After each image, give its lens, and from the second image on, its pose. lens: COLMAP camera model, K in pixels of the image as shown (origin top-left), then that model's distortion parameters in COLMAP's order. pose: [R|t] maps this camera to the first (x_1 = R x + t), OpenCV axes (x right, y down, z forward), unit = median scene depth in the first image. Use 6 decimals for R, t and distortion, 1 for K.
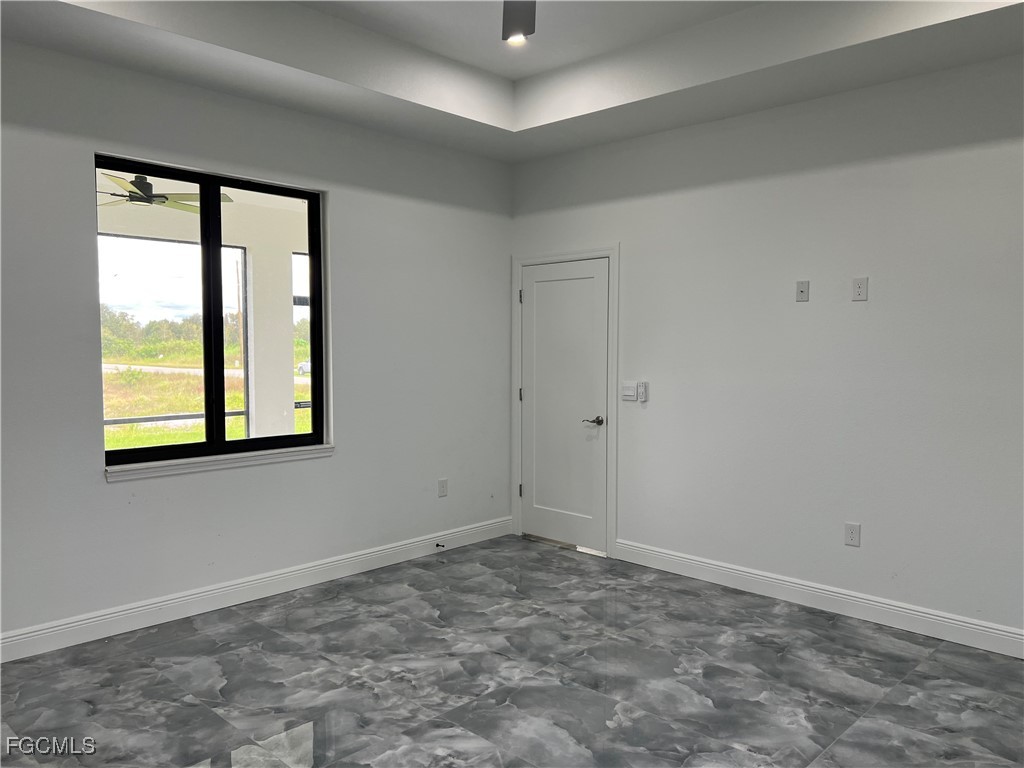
lens RADIAL K [[773.4, 0, 513.0], [0, 773.4, 386.9], [0, 0, 1]] dist [0.070530, -0.079444]
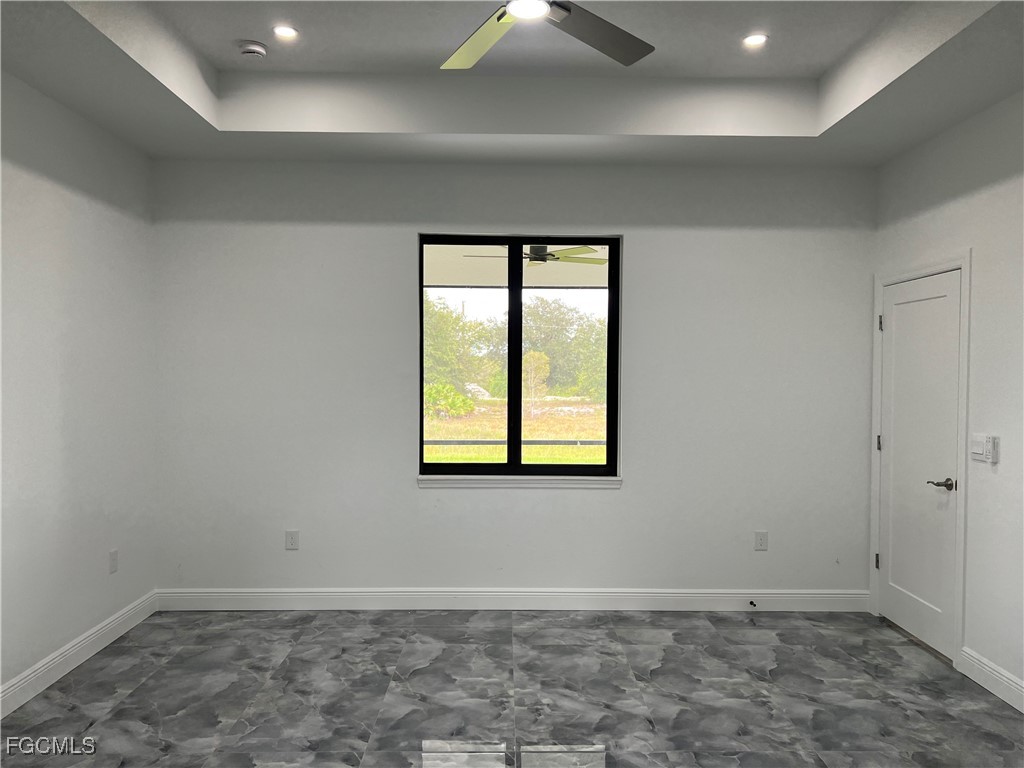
lens RADIAL K [[773.4, 0, 513.0], [0, 773.4, 386.9], [0, 0, 1]] dist [0.070530, -0.079444]
pose [[0.703960, 0.015828, -0.710063, 0.444209], [-0.043492, 0.998836, -0.020852, -0.020794], [0.708907, 0.045561, 0.703829, 0.191879]]
